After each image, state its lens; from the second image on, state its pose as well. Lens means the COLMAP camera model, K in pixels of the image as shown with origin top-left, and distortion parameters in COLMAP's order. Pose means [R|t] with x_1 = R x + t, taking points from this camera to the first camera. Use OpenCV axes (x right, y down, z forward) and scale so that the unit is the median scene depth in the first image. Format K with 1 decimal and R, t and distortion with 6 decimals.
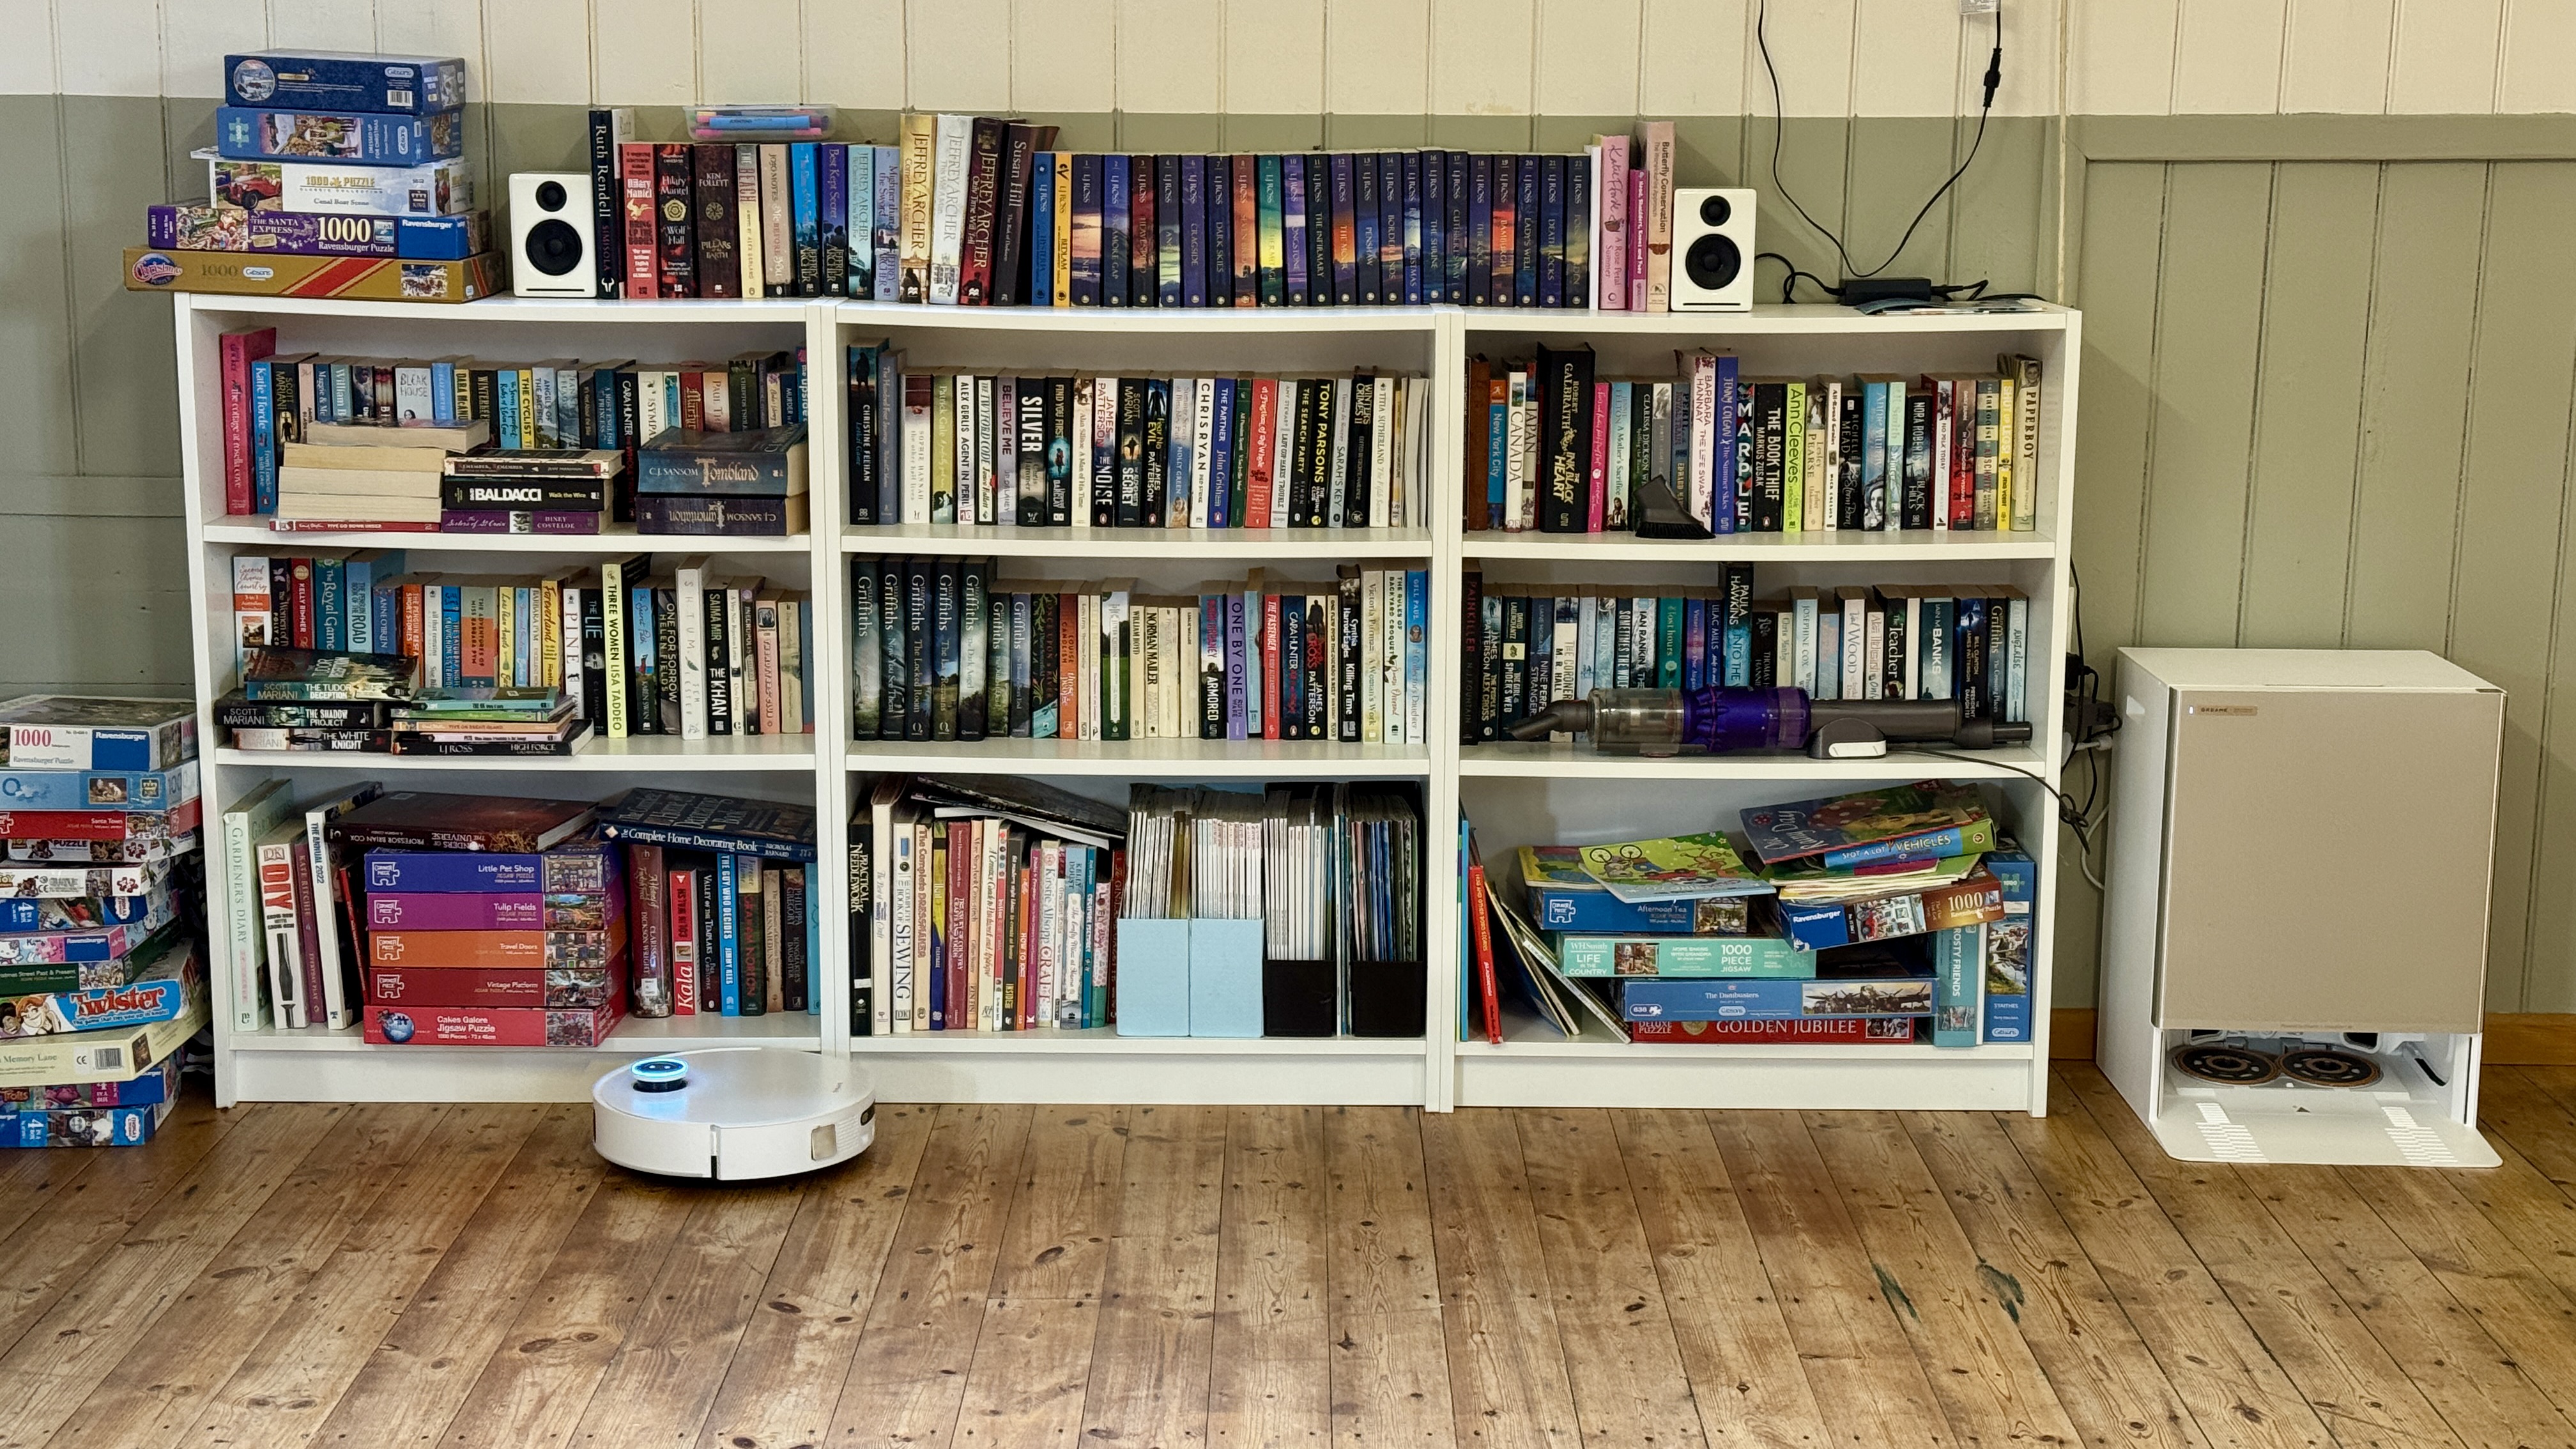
lens RADIAL K [[3471.5, 0, 1285.2], [0, 3471.5, 727.5], [0, 0, 1]] dist [0.142094, 0.000000]
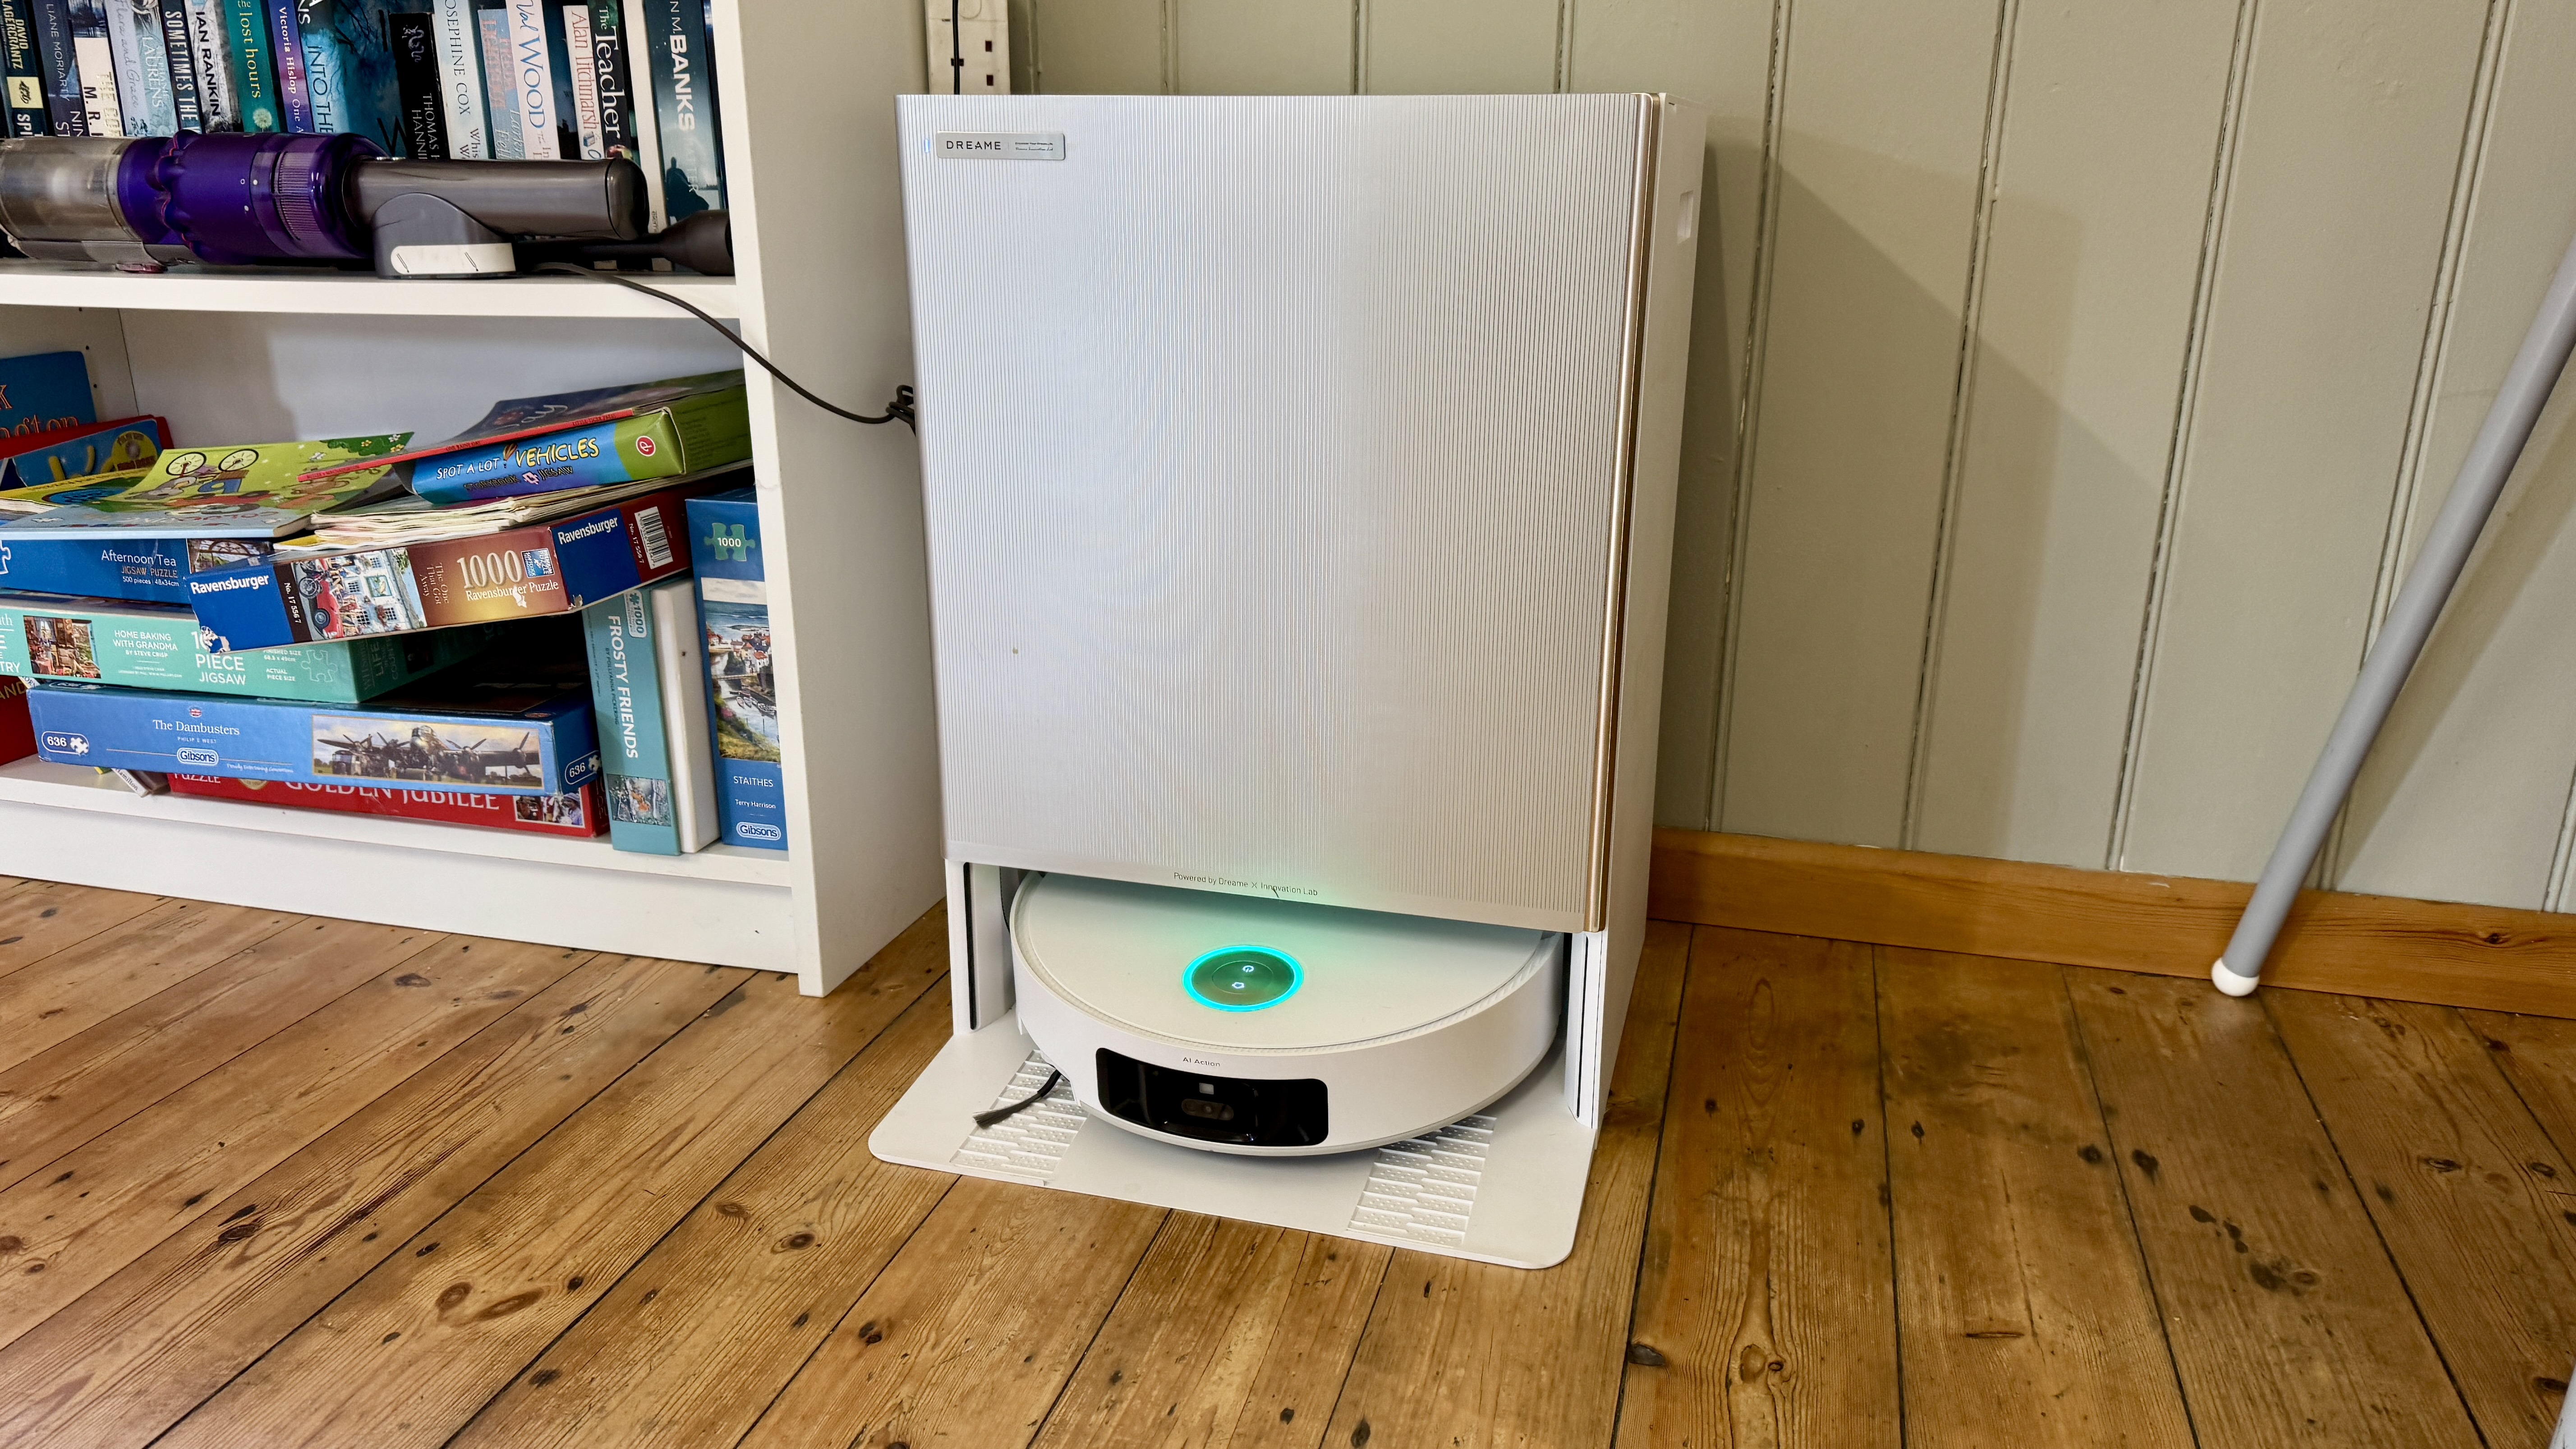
lens RADIAL K [[1810.1, 0, 1285.3], [0, 1810.1, 721.3], [0, 0, 1]] dist [0.019509, -0.030427]
pose [[0.964061, 0.075869, -0.254620, 0.350613], [-0.044092, 0.990758, 0.128273, 0.033094], [0.261999, -0.112437, 0.958496, 0.767619]]
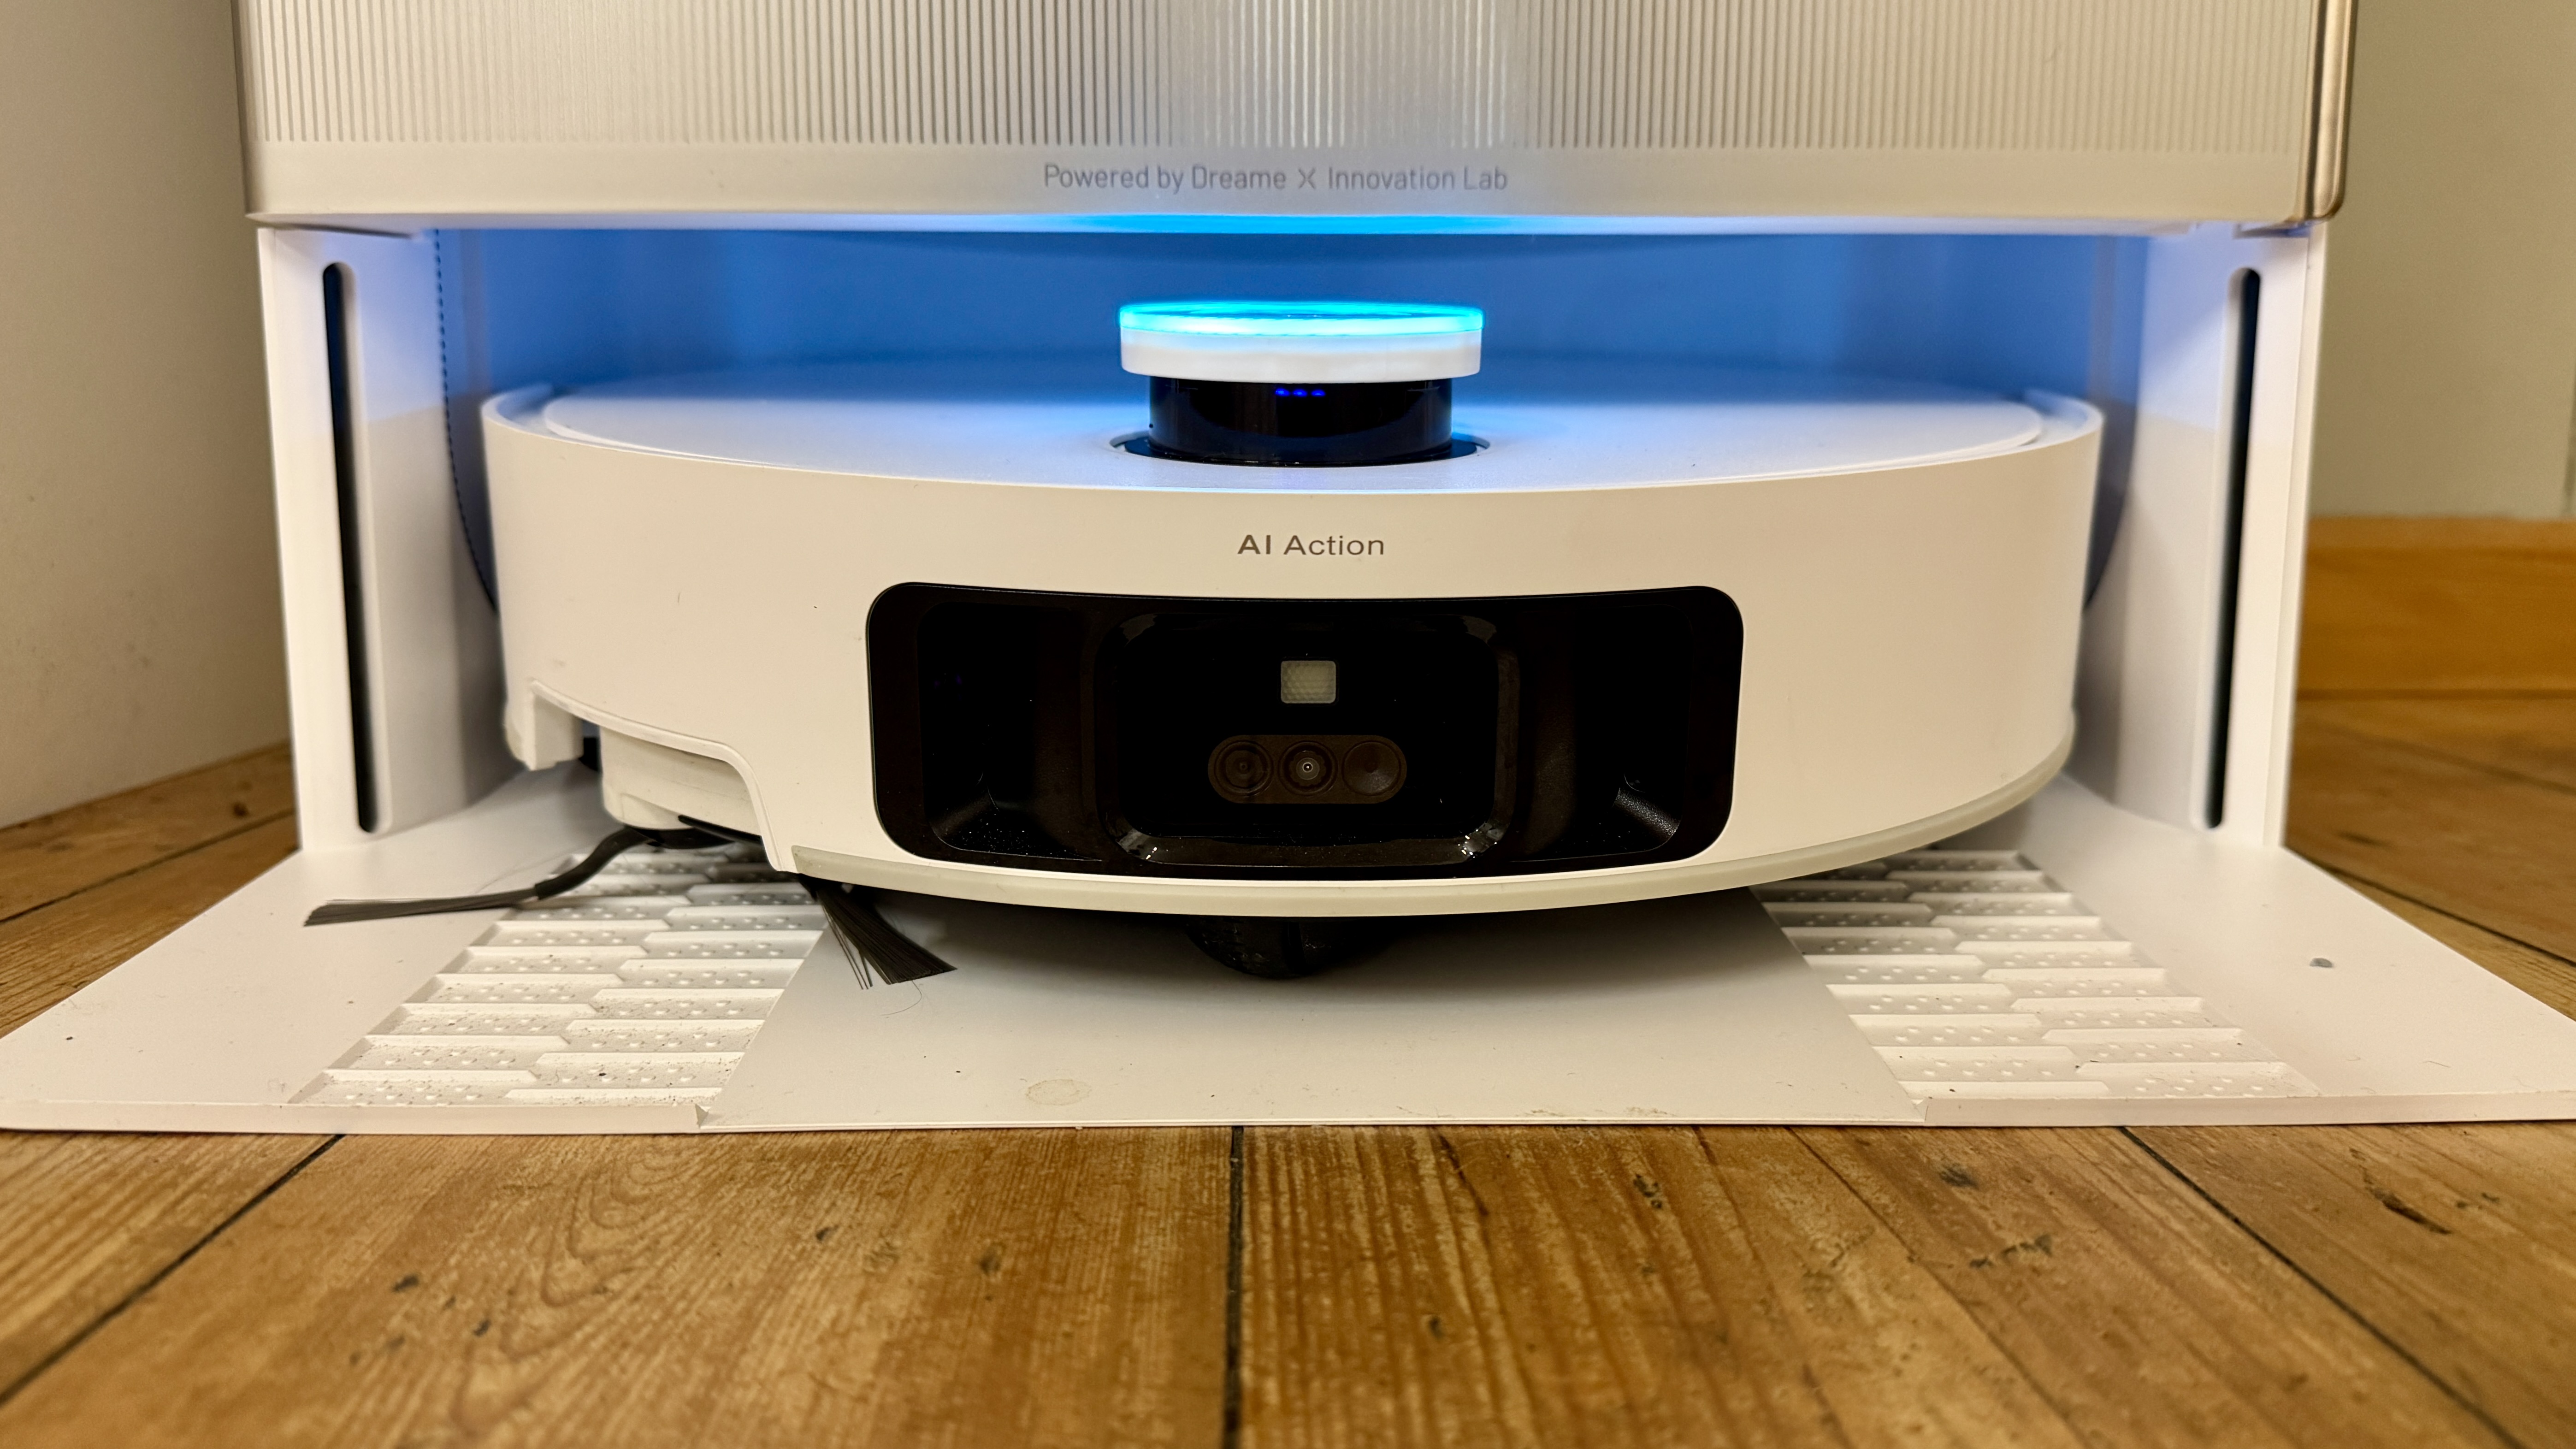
lens RADIAL K [[1971.6, 0, 1288.3], [0, 1971.6, 714.5], [0, 0, 1]] dist [-0.007074, -0.006215]
pose [[0.999761, -0.012374, 0.018023, 0.287332], [0.012911, 0.999468, -0.029964, 0.108495], [-0.017643, 0.030190, 0.999388, 0.904506]]
